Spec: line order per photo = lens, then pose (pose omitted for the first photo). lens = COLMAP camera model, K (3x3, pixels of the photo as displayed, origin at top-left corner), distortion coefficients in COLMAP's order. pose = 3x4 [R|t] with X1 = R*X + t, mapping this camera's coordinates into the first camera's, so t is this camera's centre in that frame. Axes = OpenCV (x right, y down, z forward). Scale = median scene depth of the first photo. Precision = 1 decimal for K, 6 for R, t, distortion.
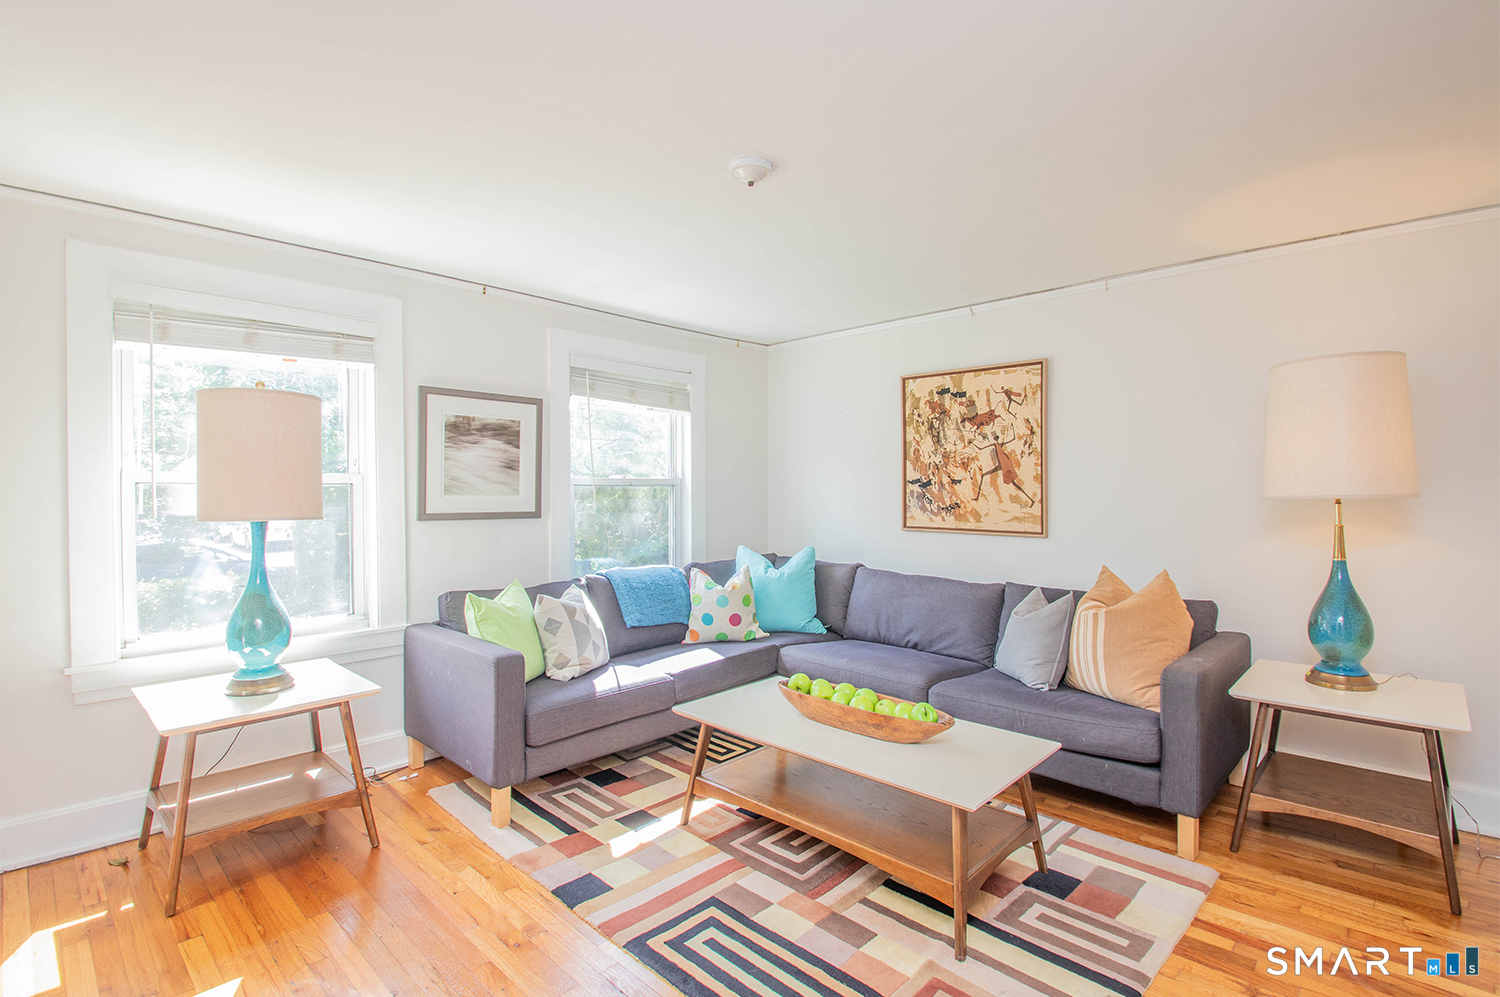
lens RADIAL K [[708.1, 0, 751.2], [0, 708.1, 489.5], [0, 0, 1]] dist [-0.001472, -0.000369]
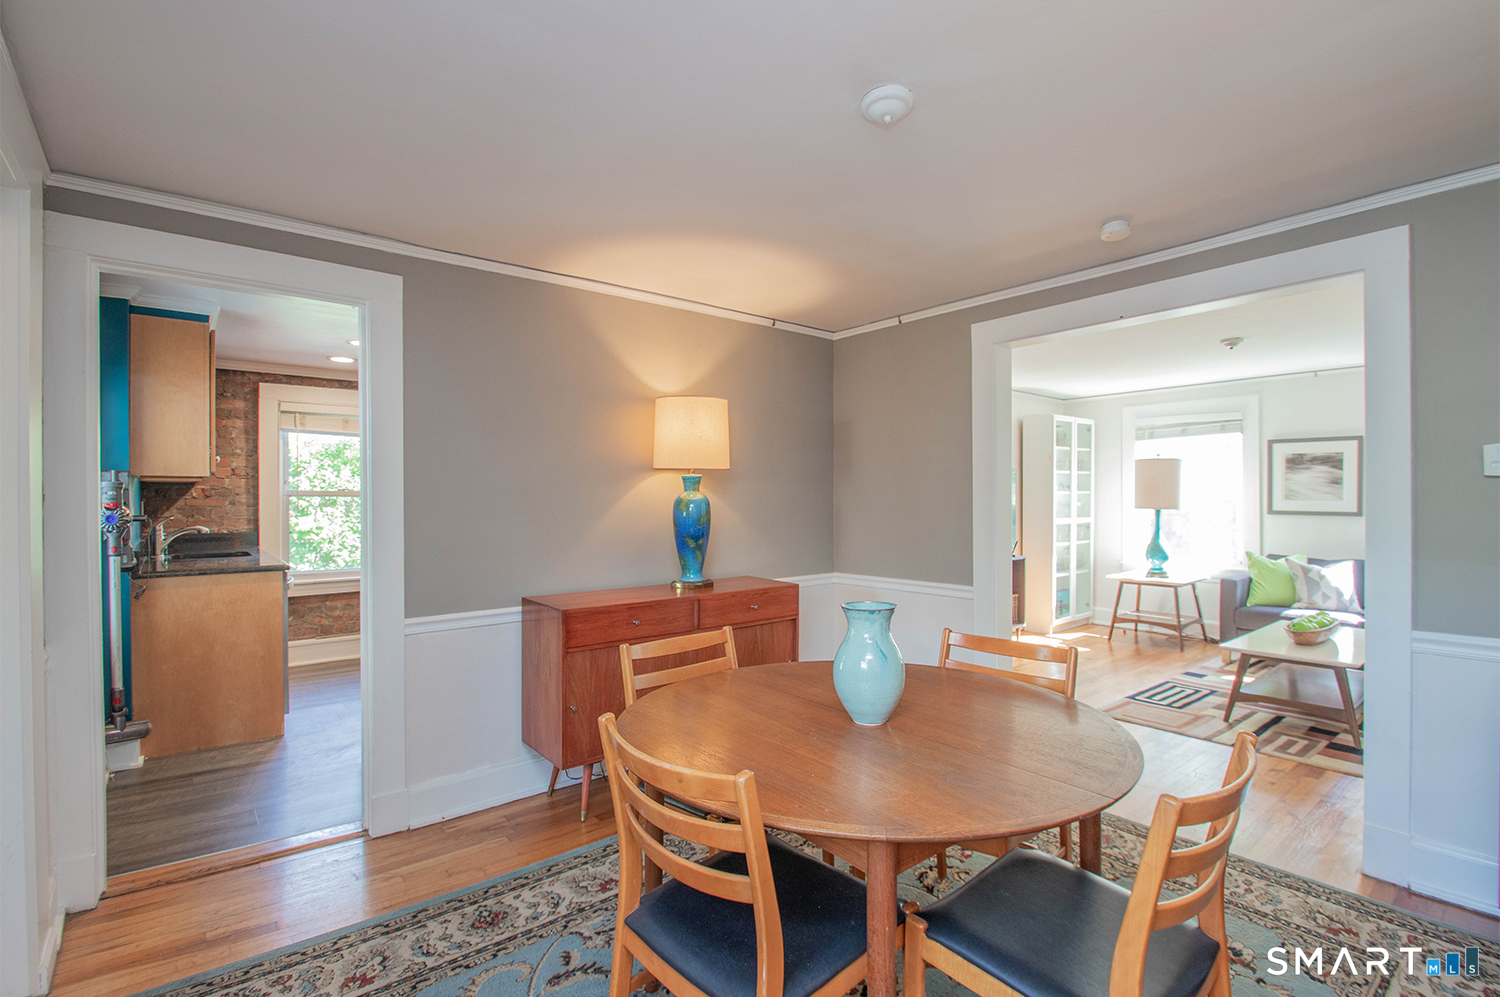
lens RADIAL K [[708.1, 0, 752.2], [0, 708.1, 499.9], [0, 0, 1]] dist [-0.001472, -0.000369]
pose [[-0.142890, 0.001856, -0.989737, 1.487480], [-0.003841, 0.999990, 0.002429, 0.007954], [0.989731, 0.004149, -0.142881, -0.047239]]
